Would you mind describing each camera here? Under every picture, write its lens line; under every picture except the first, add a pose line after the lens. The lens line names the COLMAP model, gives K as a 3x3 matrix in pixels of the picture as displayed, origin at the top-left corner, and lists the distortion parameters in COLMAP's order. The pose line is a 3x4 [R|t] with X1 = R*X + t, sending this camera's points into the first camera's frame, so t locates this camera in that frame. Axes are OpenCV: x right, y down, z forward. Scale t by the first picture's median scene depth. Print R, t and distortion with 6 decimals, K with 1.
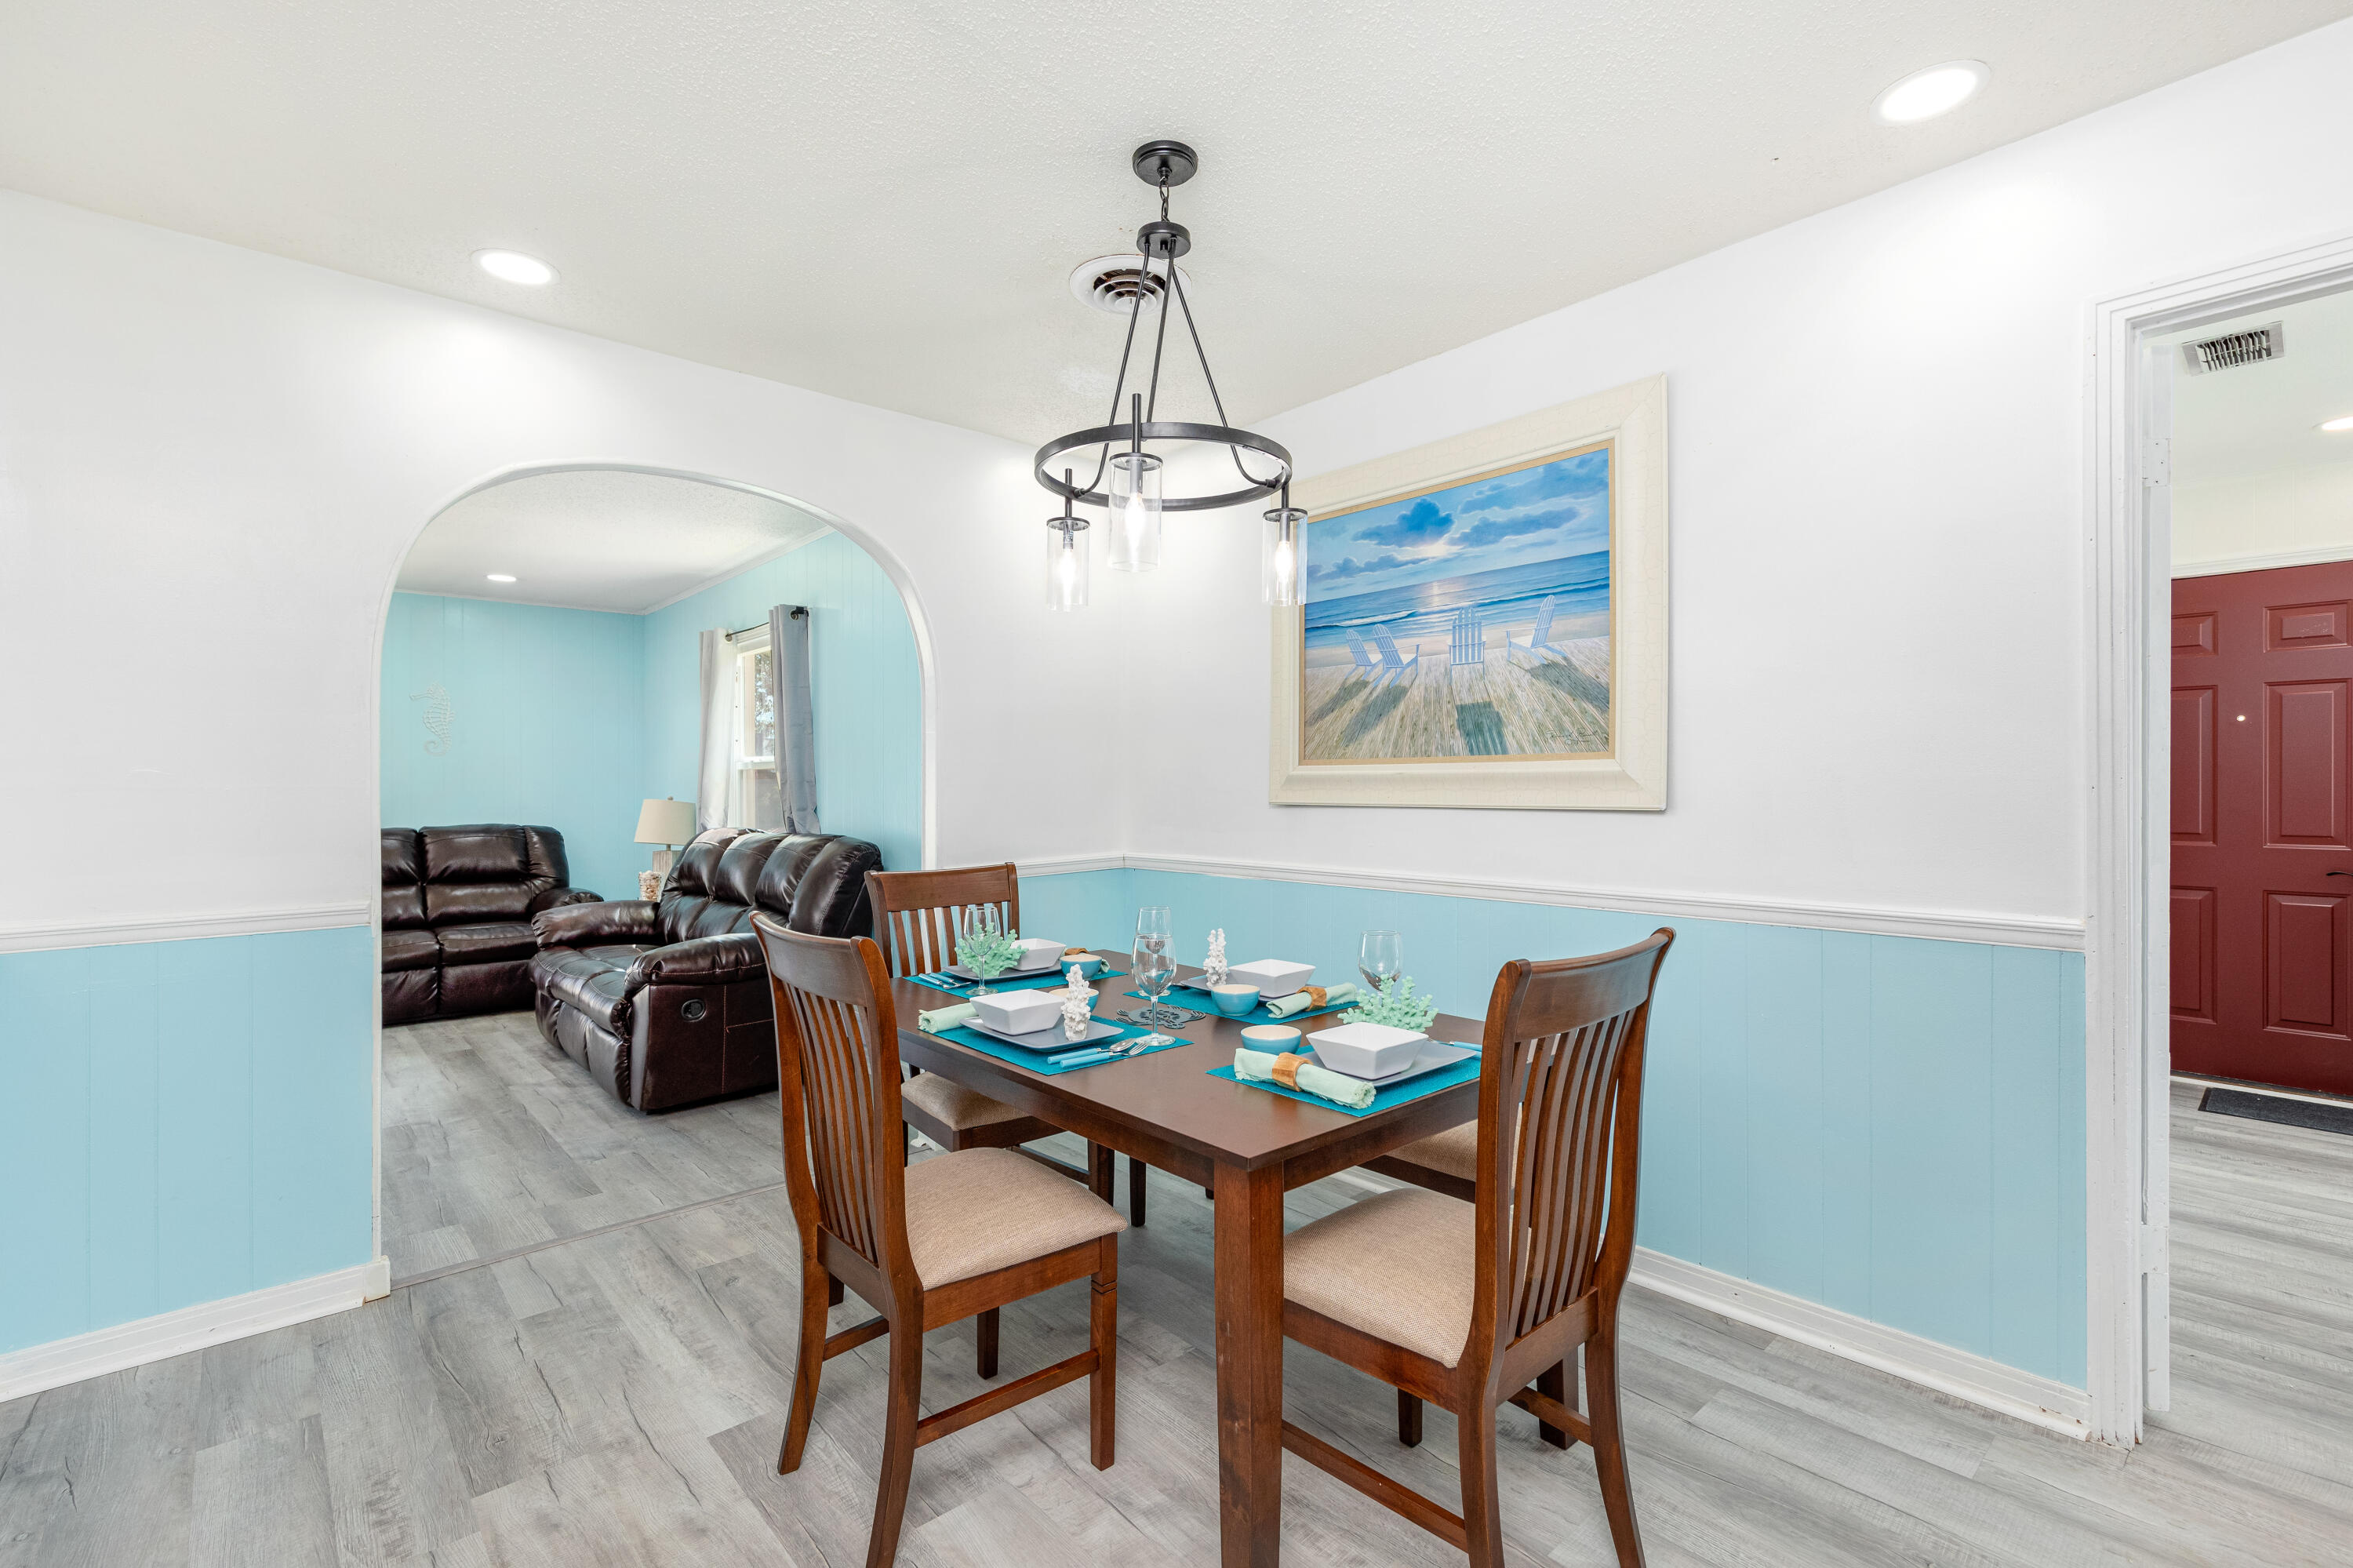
lens RADIAL K [[1093.5, 0, 1121.1], [0, 1093.5, 771.4], [0, 0, 1]] dist [-0.002670, 0.000609]
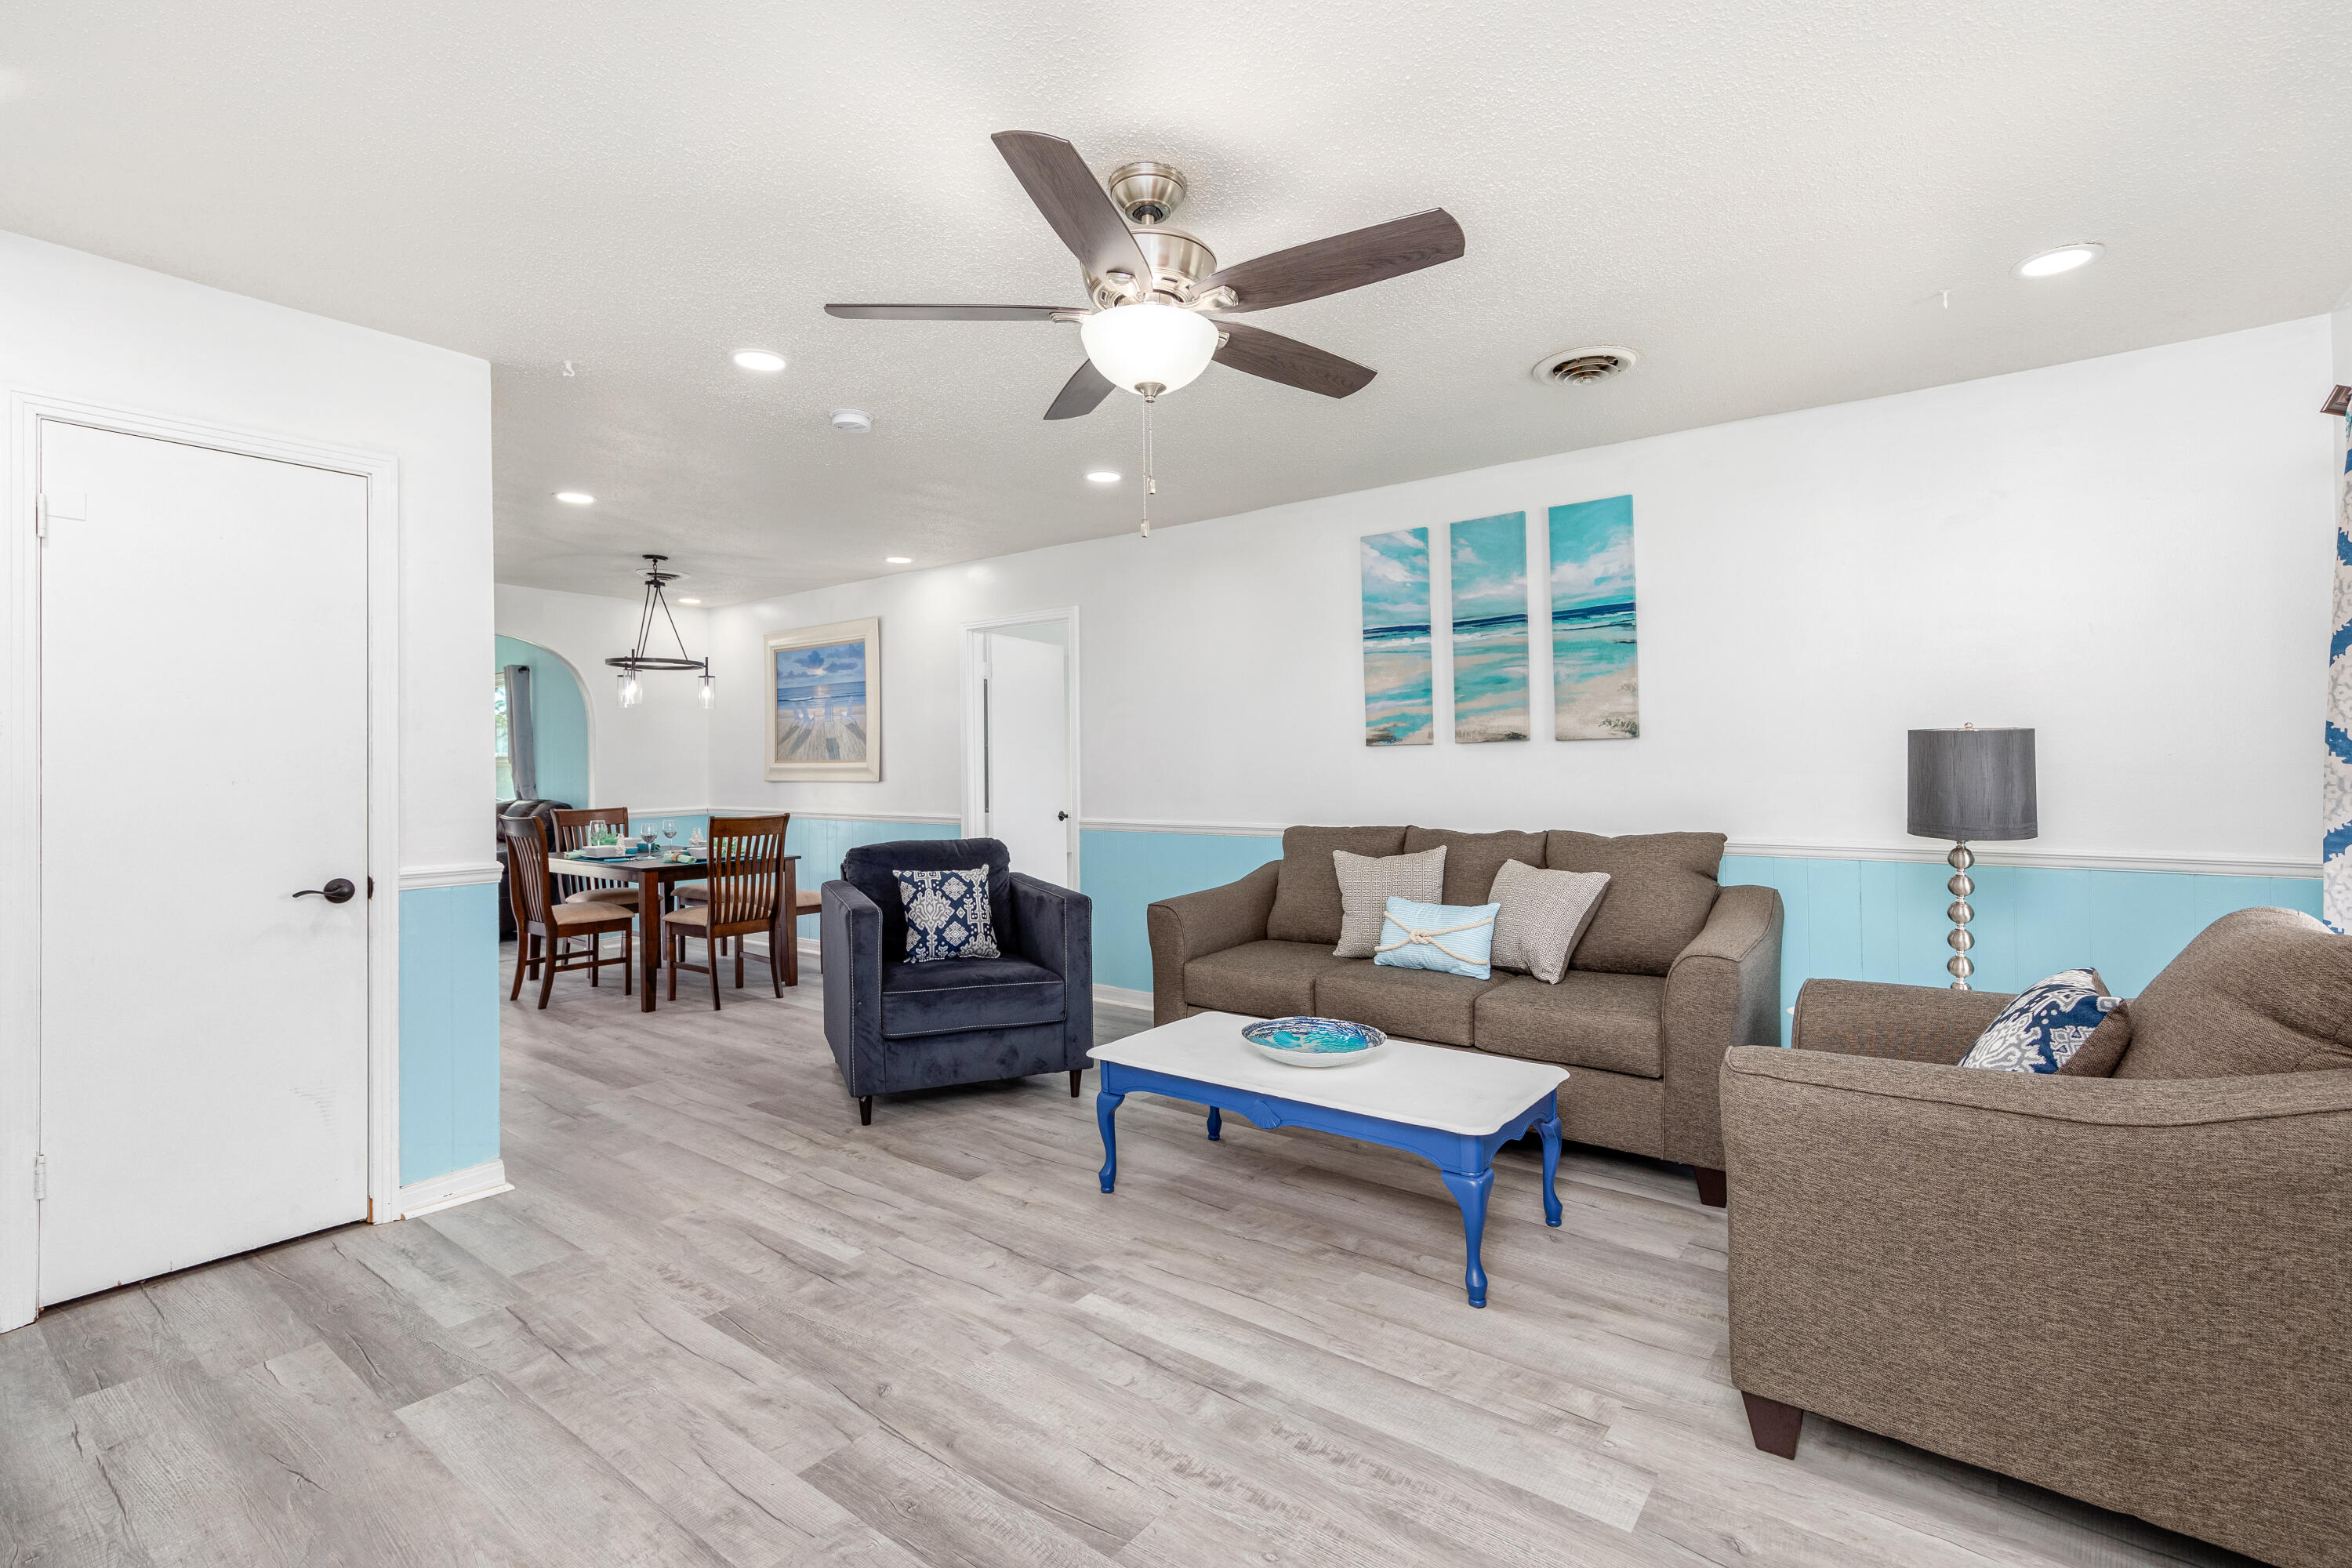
lens RADIAL K [[1093.0, 0, 1162.9], [0, 1093.0, 781.8], [0, 0, 1]] dist [-0.002670, 0.000609]
pose [[0.973645, -0.003304, 0.228044, 0.459227], [-0.002191, 0.999713, 0.023836, -0.024326], [-0.228057, -0.023708, 0.973359, -1.417362]]
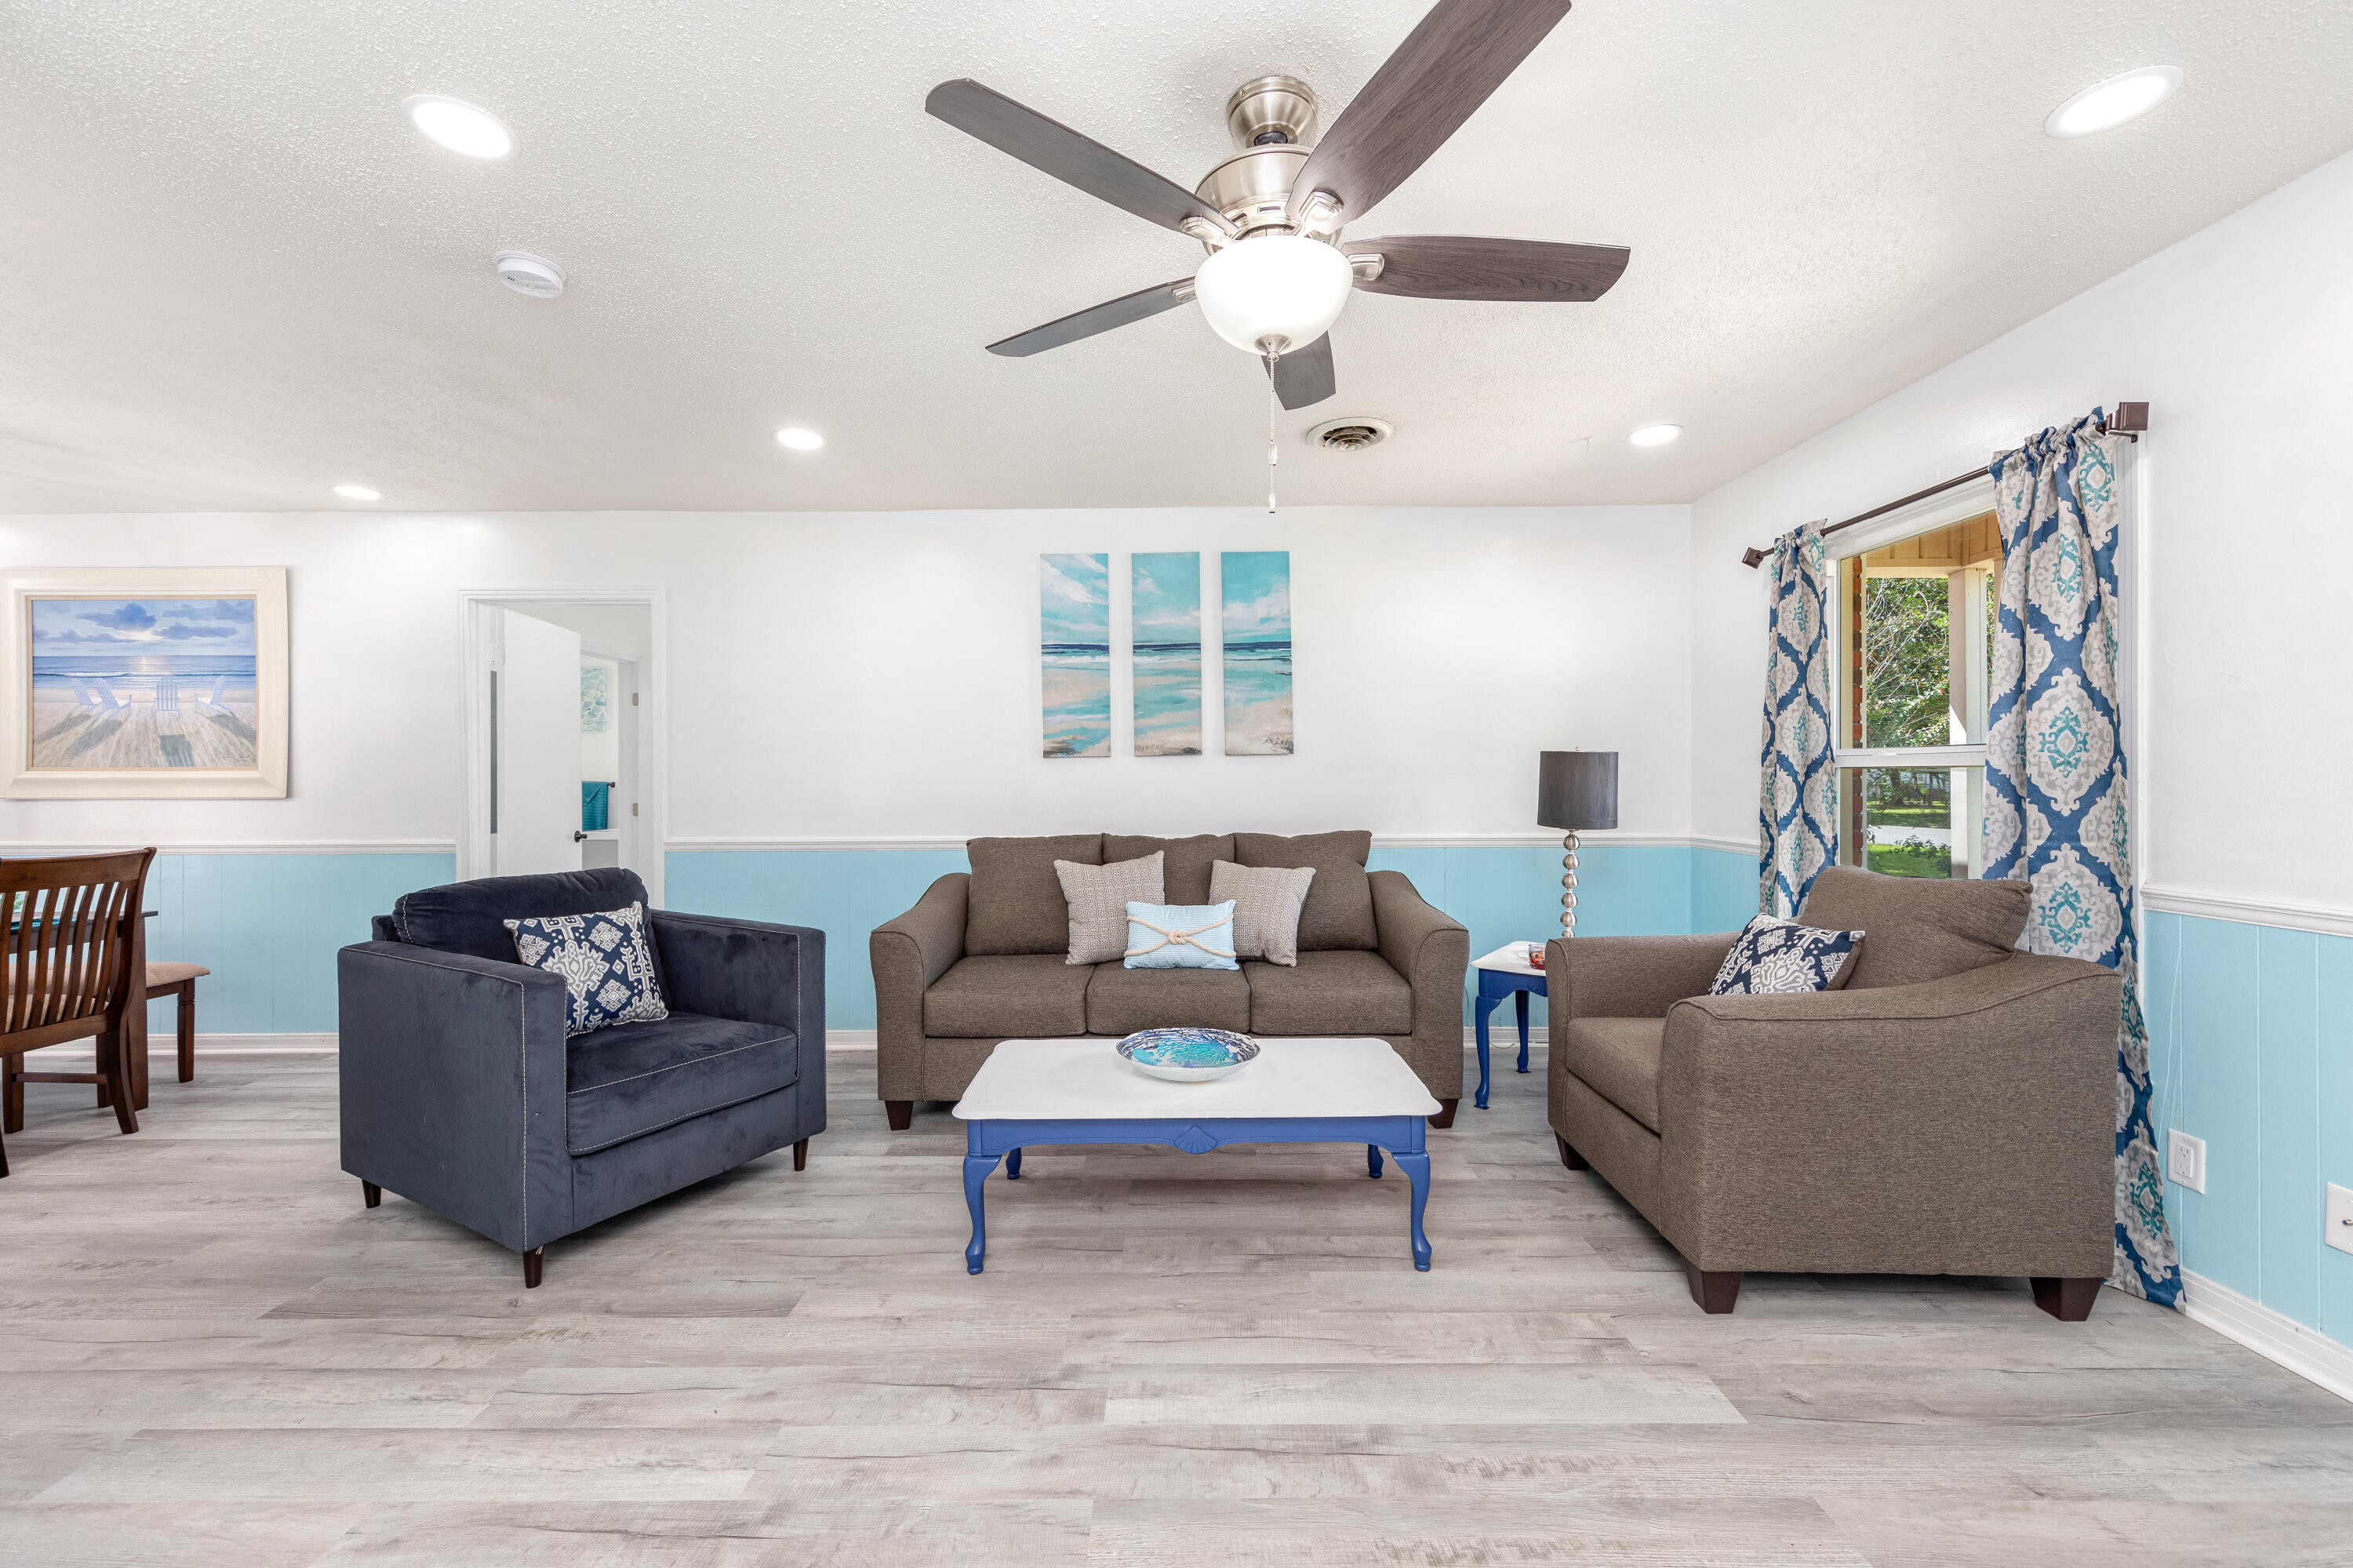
lens RADIAL K [[946.9, 0, 1185.4], [0, 946.9, 790.9], [0, 0, 1]] dist [0.003600, -0.000555]
pose [[0.625780, -0.008357, 0.779955, 0.153266], [-0.009195, 0.999794, 0.018090, -0.017230], [-0.779945, -0.018492, 0.625575, -1.015462]]
